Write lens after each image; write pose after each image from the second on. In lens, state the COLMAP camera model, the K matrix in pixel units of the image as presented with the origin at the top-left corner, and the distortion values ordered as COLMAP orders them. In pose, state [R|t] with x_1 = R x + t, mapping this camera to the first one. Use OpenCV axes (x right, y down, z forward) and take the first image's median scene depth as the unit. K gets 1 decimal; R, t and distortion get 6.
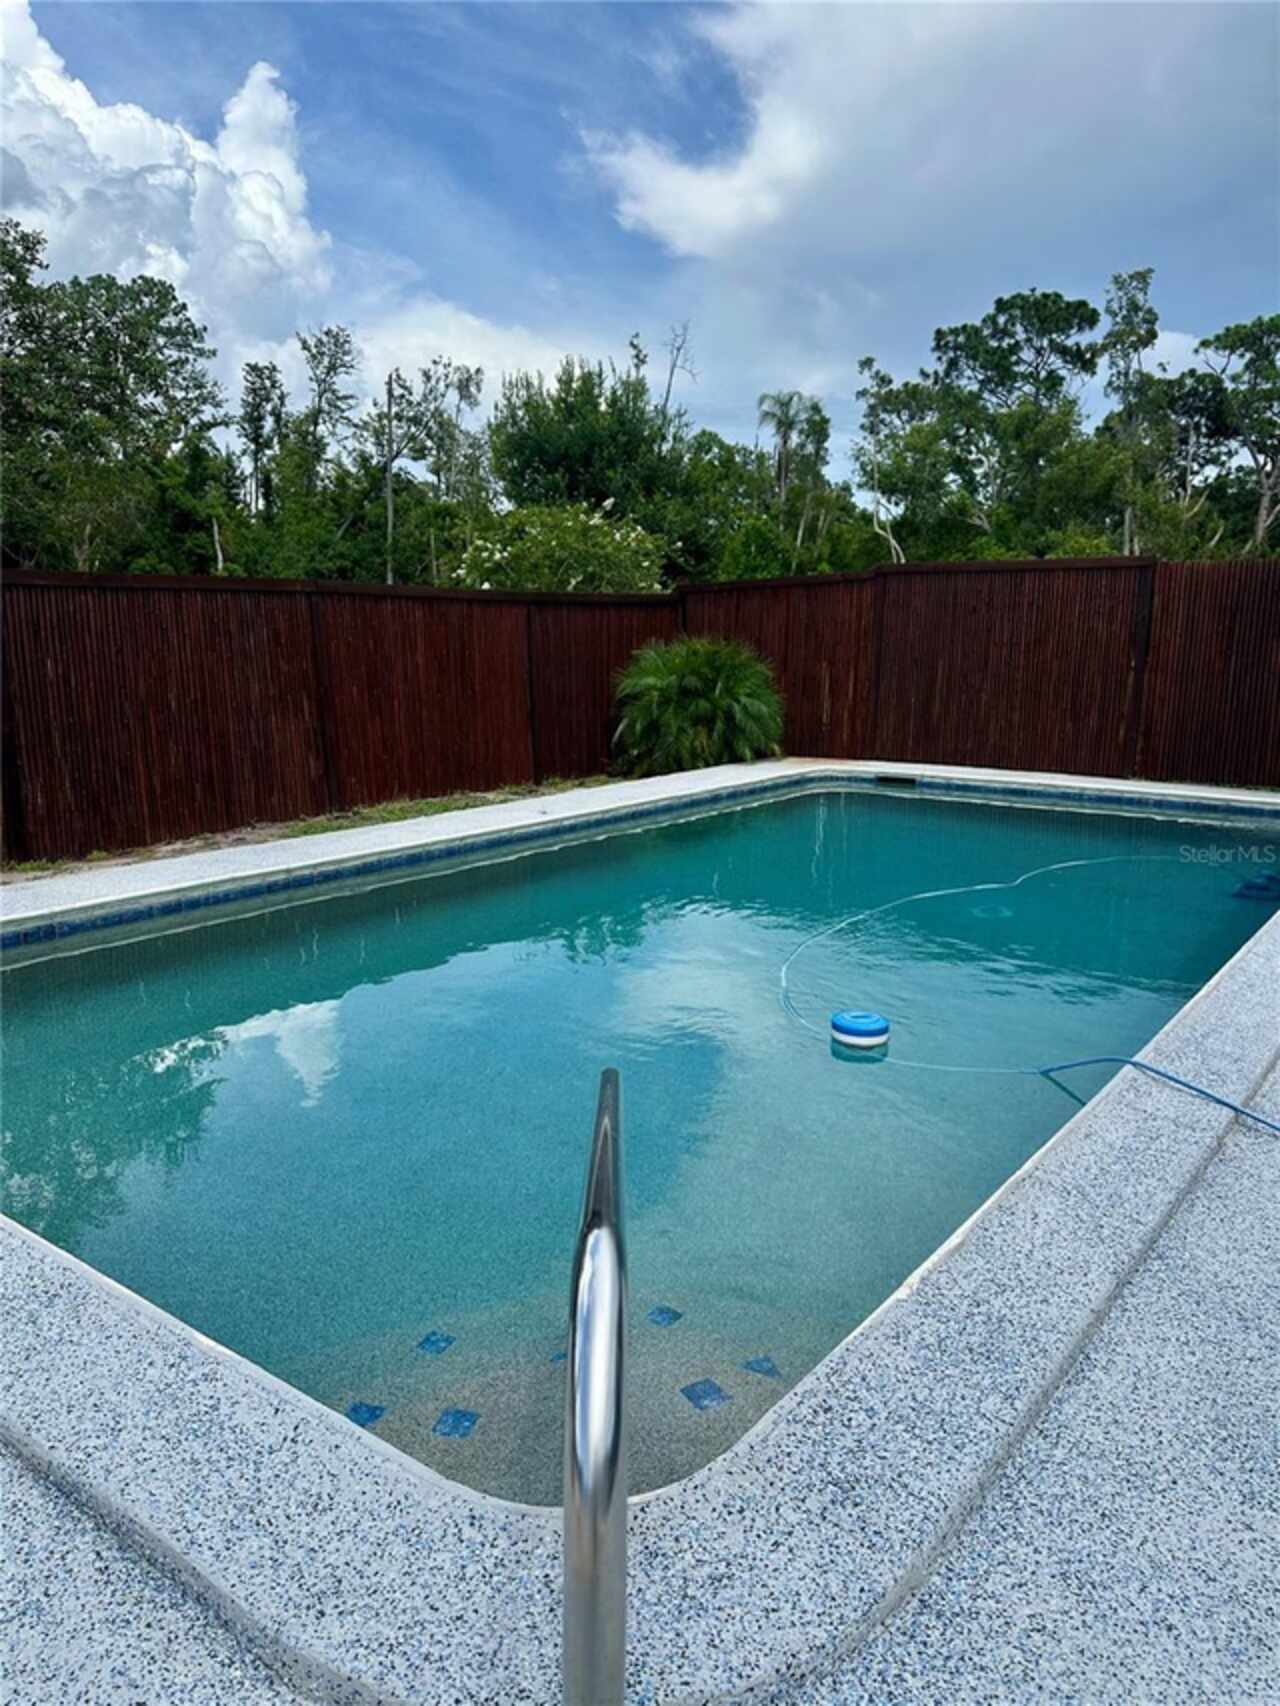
lens RADIAL K [[1196.7, 0, 640.0], [0, 1196.7, 853.0], [0, 0, 1]] dist [0.004605, 0.002167]
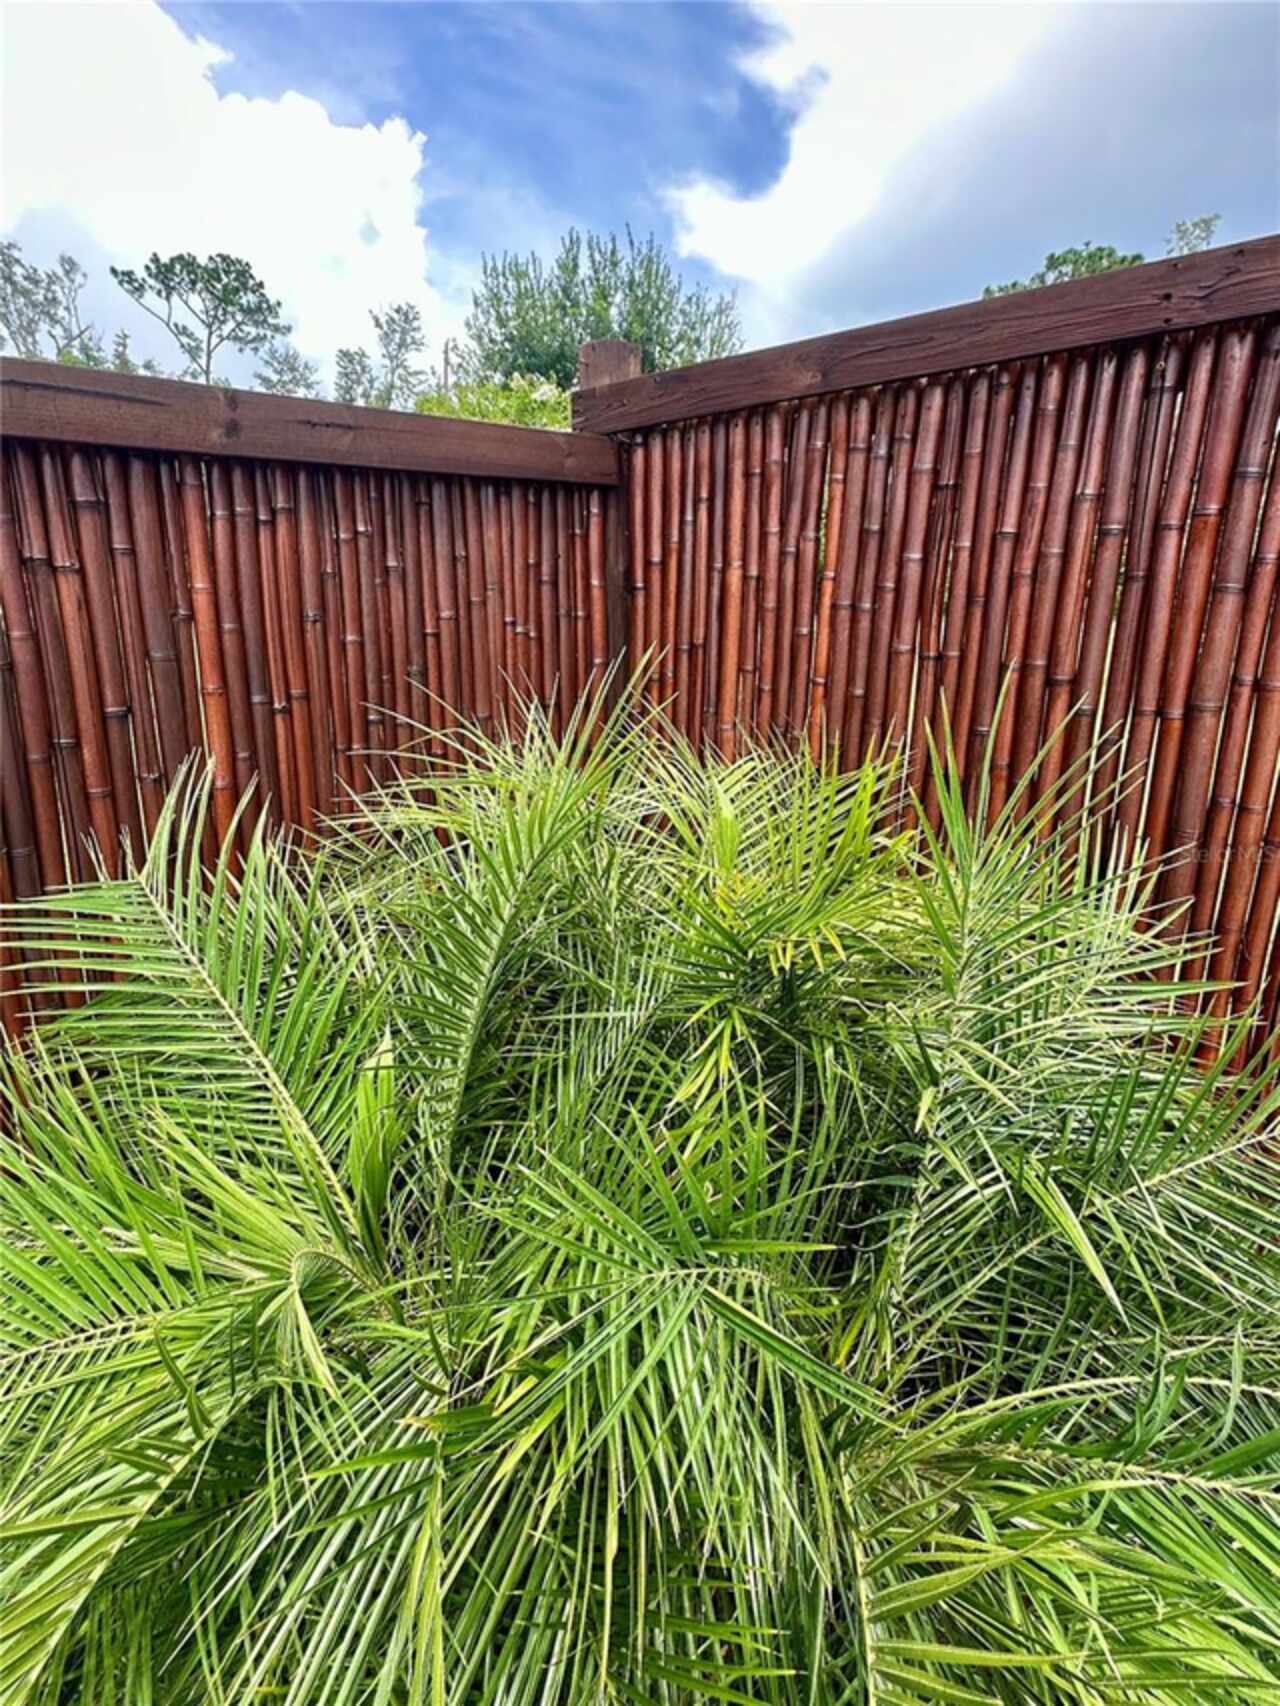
lens RADIAL K [[955.0, 0, 640.0], [0, 955.0, 853.0], [0, 0, 1]] dist [-0.003401, -0.001277]
pose [[0.998564, 0.013616, -0.051817, 0.006466], [-0.009159, 0.996313, 0.085306, -0.028233], [0.052788, -0.084709, 0.995006, 0.133983]]
